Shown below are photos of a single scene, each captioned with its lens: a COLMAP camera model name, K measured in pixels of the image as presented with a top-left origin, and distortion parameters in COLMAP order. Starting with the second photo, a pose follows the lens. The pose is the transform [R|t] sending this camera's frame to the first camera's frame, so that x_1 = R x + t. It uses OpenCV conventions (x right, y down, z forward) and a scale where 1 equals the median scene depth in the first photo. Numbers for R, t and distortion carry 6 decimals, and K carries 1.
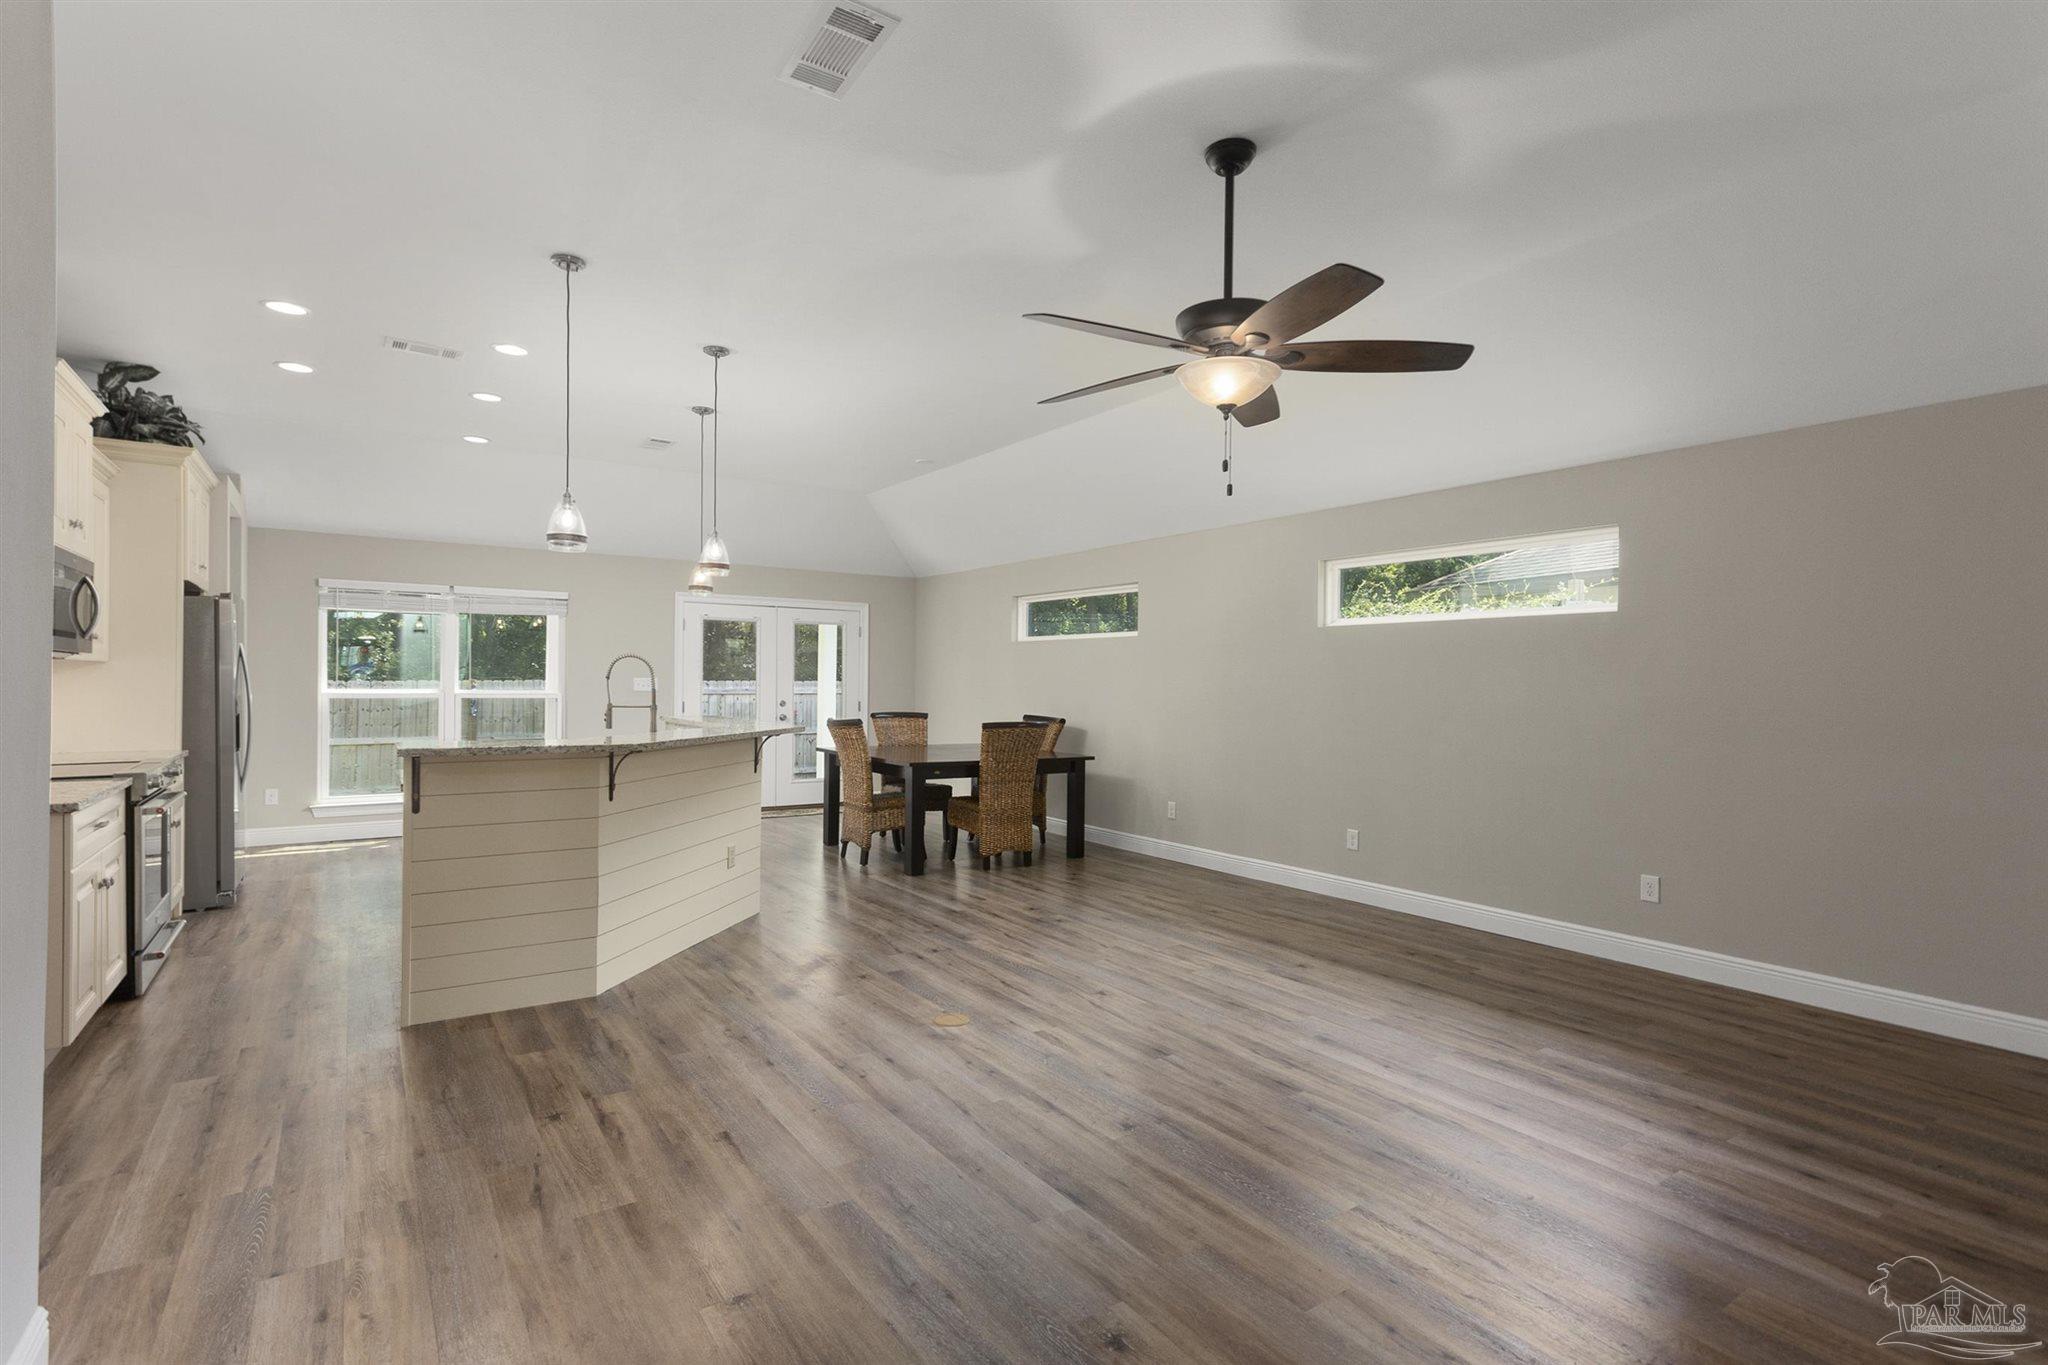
lens RADIAL K [[977.1, 0, 1019.2], [0, 977.1, 696.4], [0, 0, 1]] dist [0.012817, 0.000506]
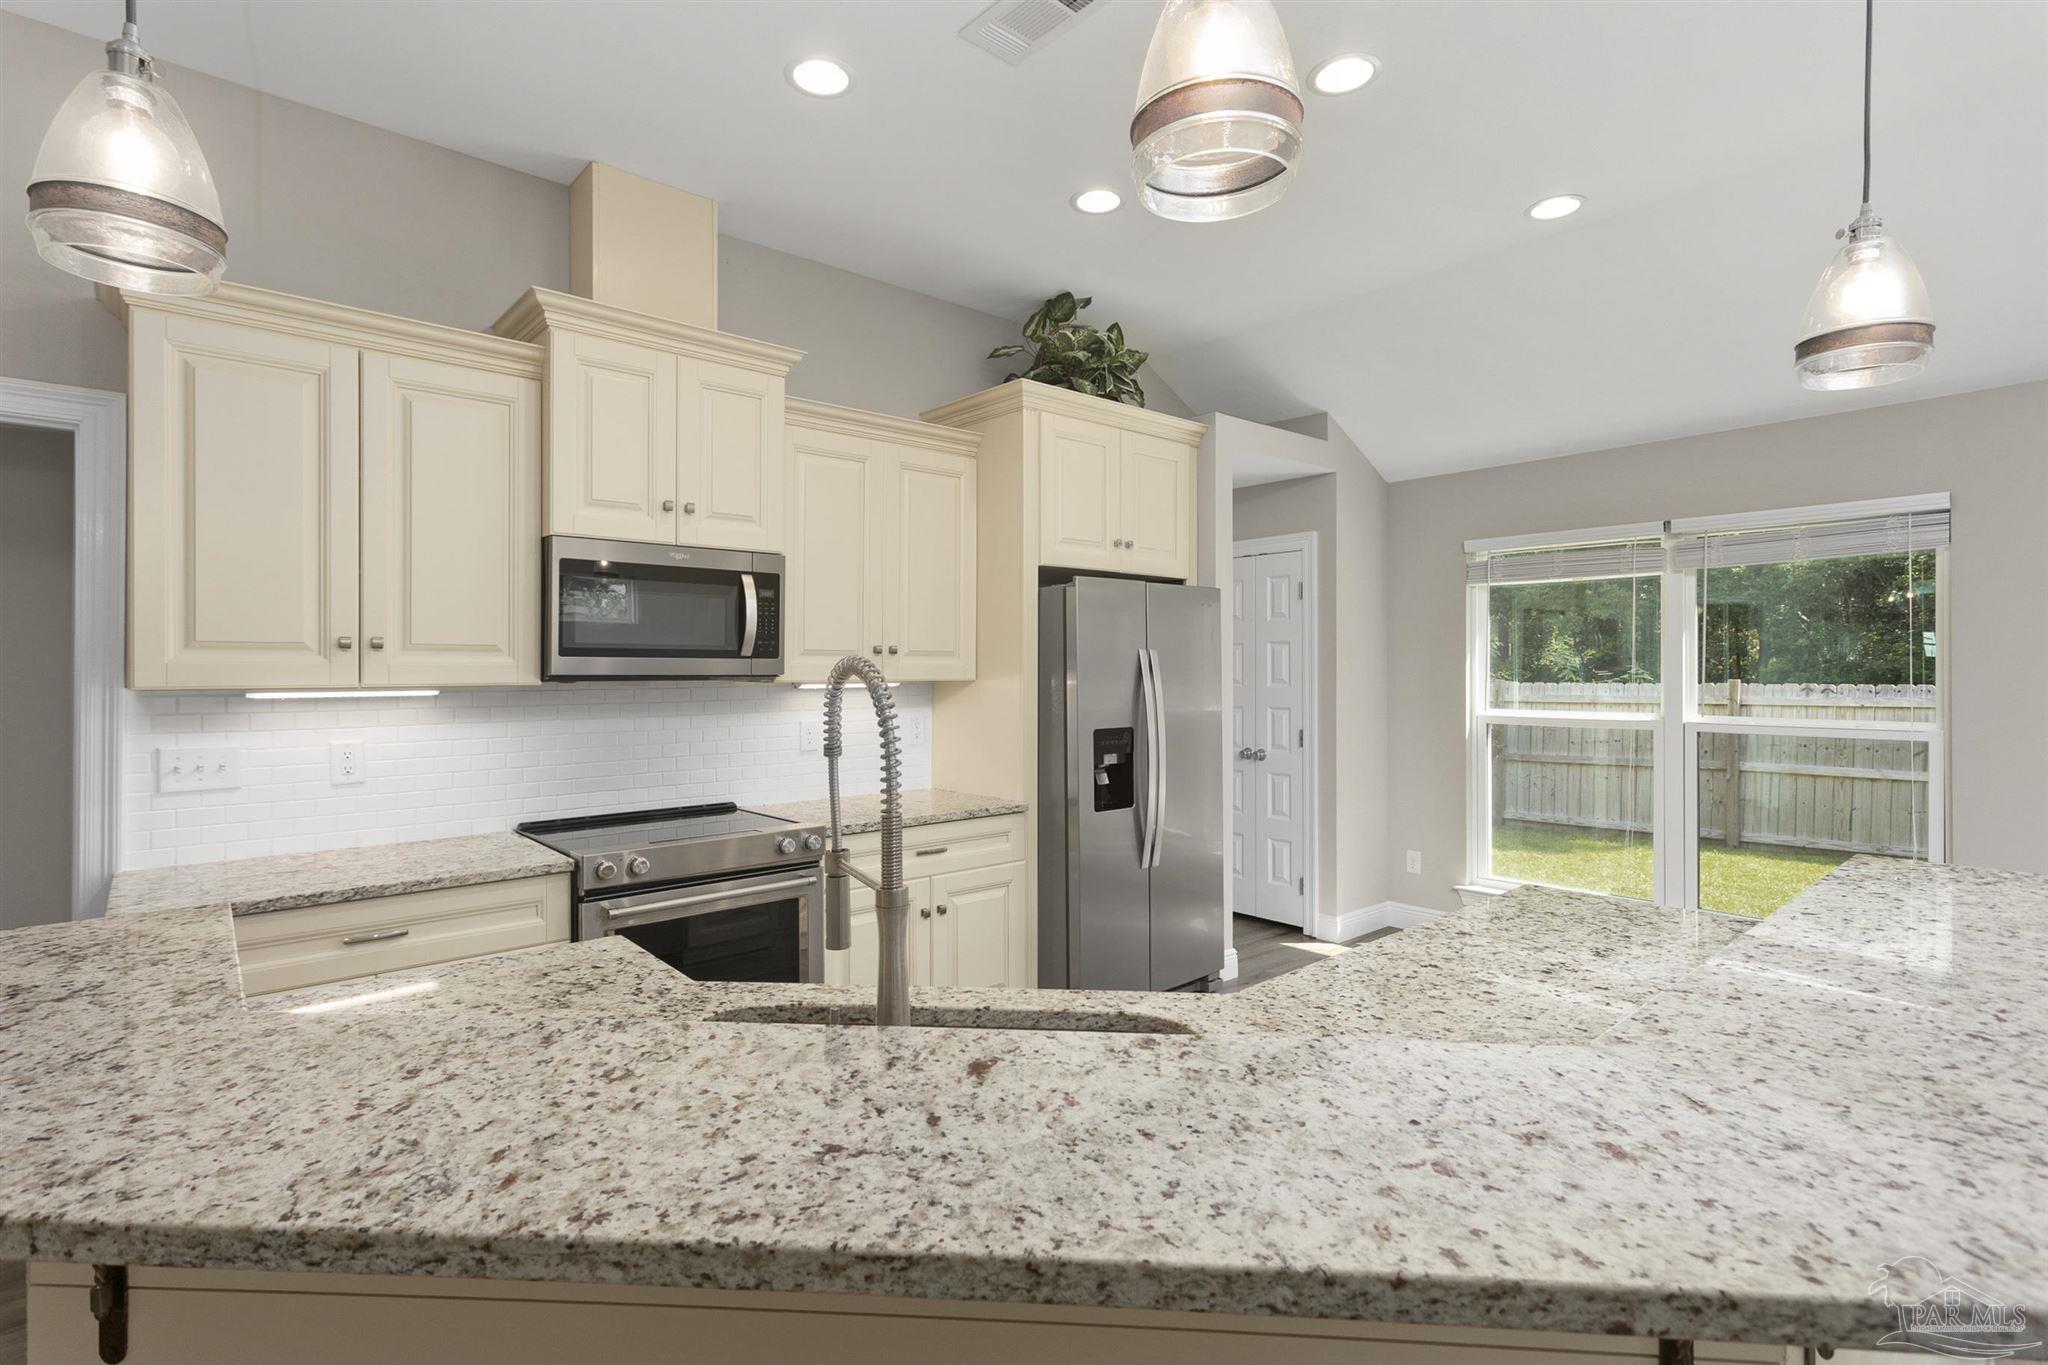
lens RADIAL K [[978.9, 0, 1013.5], [0, 978.9, 671.0], [0, 0, 1]] dist [0.012763, 0.000684]
pose [[0.114827, -0.007412, -0.993358, -0.154681], [-0.011208, 0.999899, -0.008756, -0.038650], [0.993322, 0.012139, 0.114733, 1.016709]]
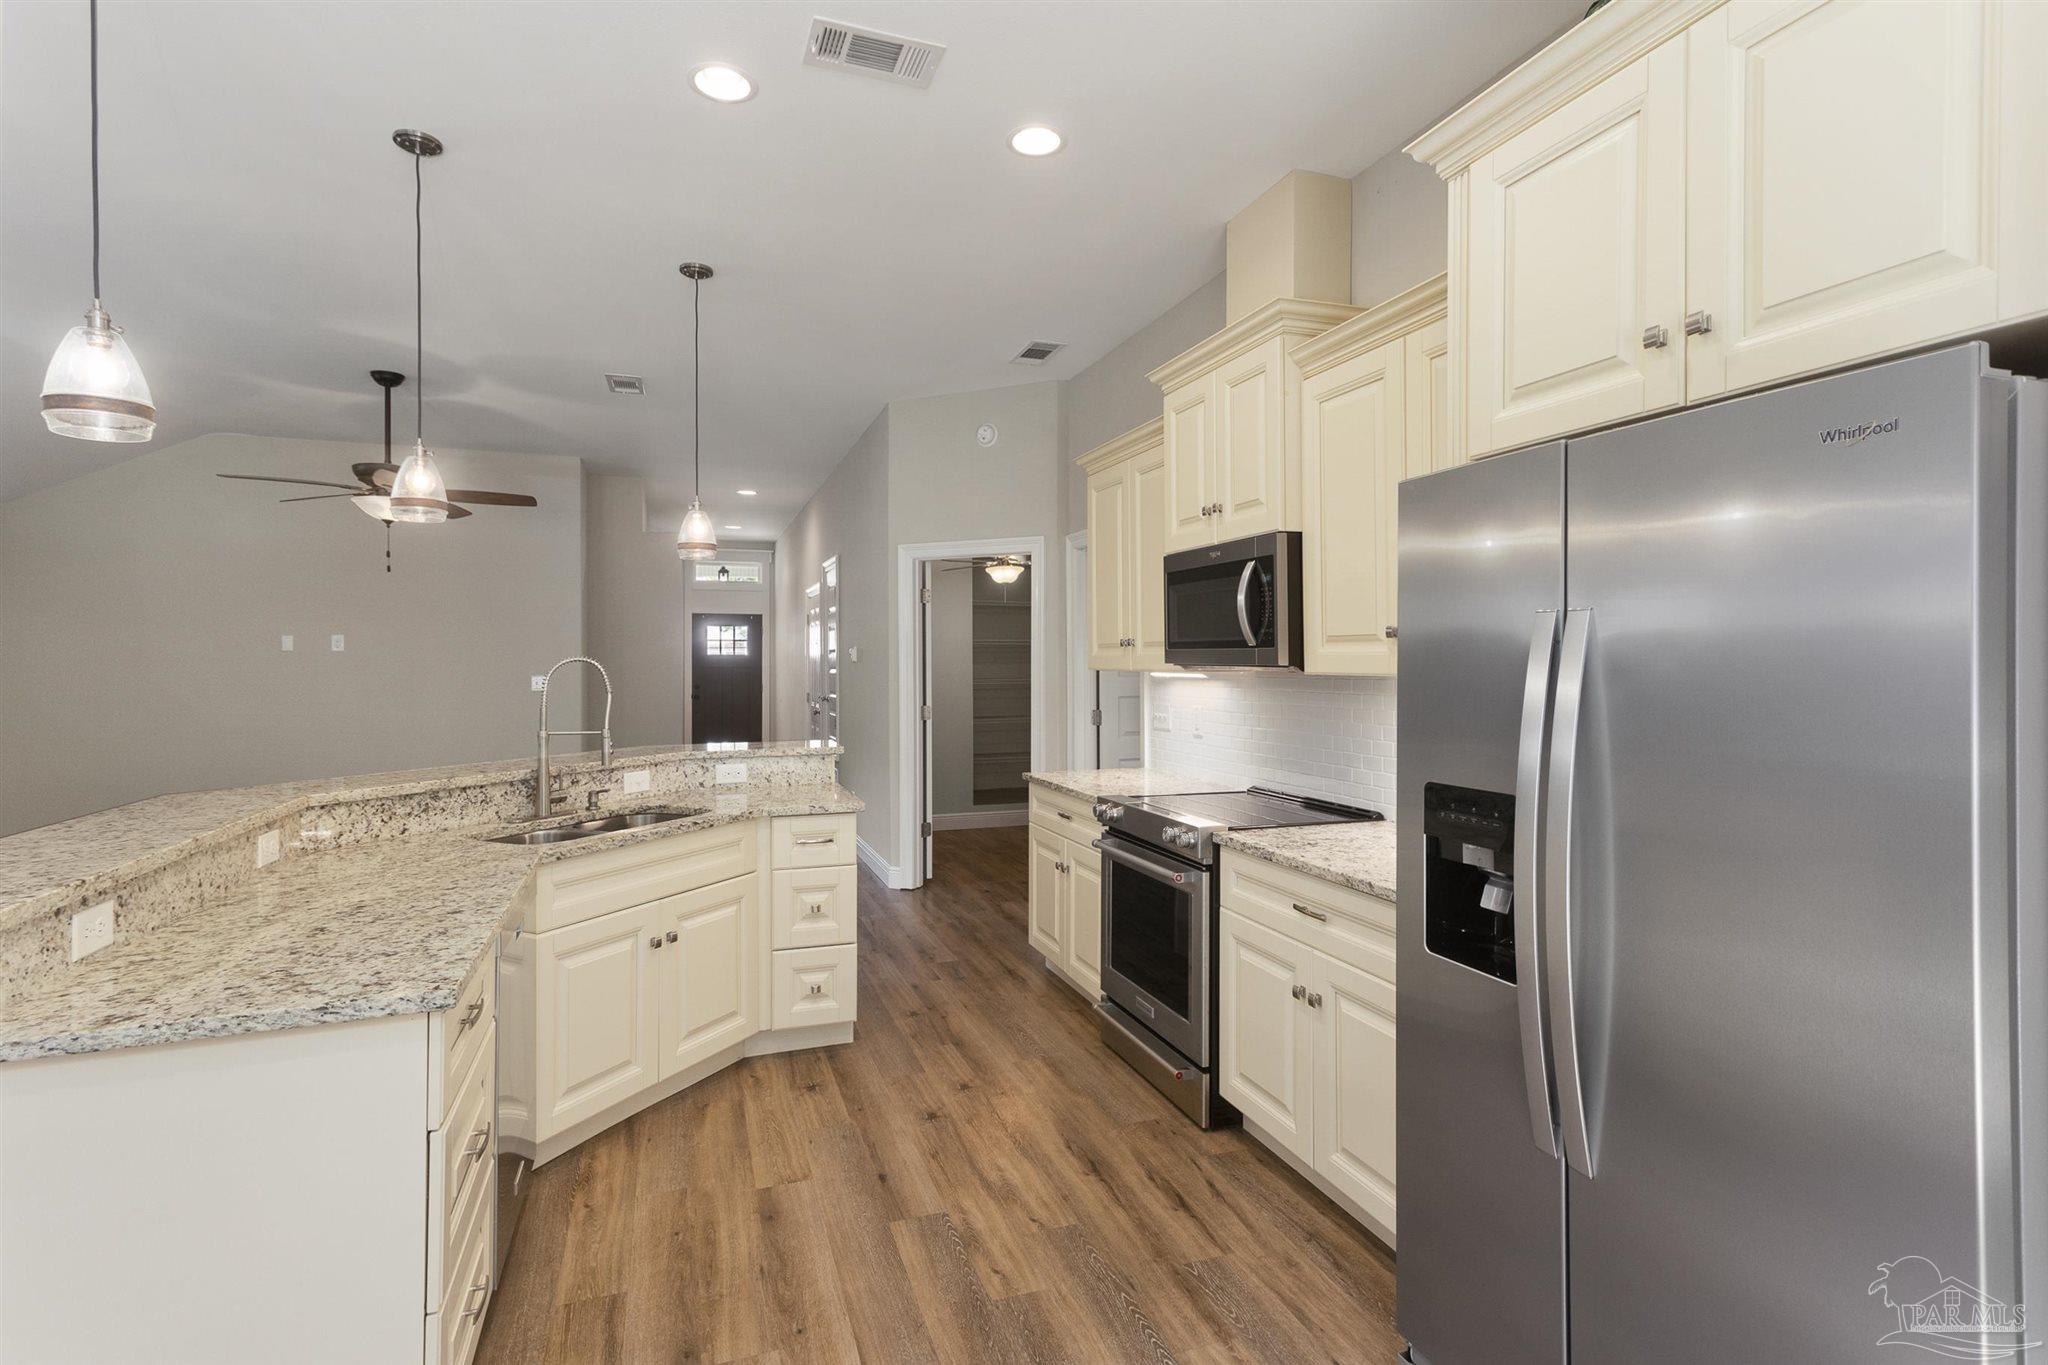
lens RADIAL K [[977.7, 0, 1008.7], [0, 977.7, 657.6], [0, 0, 1]] dist [0.014127, 0.000010]
pose [[-0.964467, -0.007385, 0.264102, -0.876443], [-0.003957, 0.999901, 0.013512, -0.053379], [-0.264175, 0.011987, -0.964400, 1.593132]]
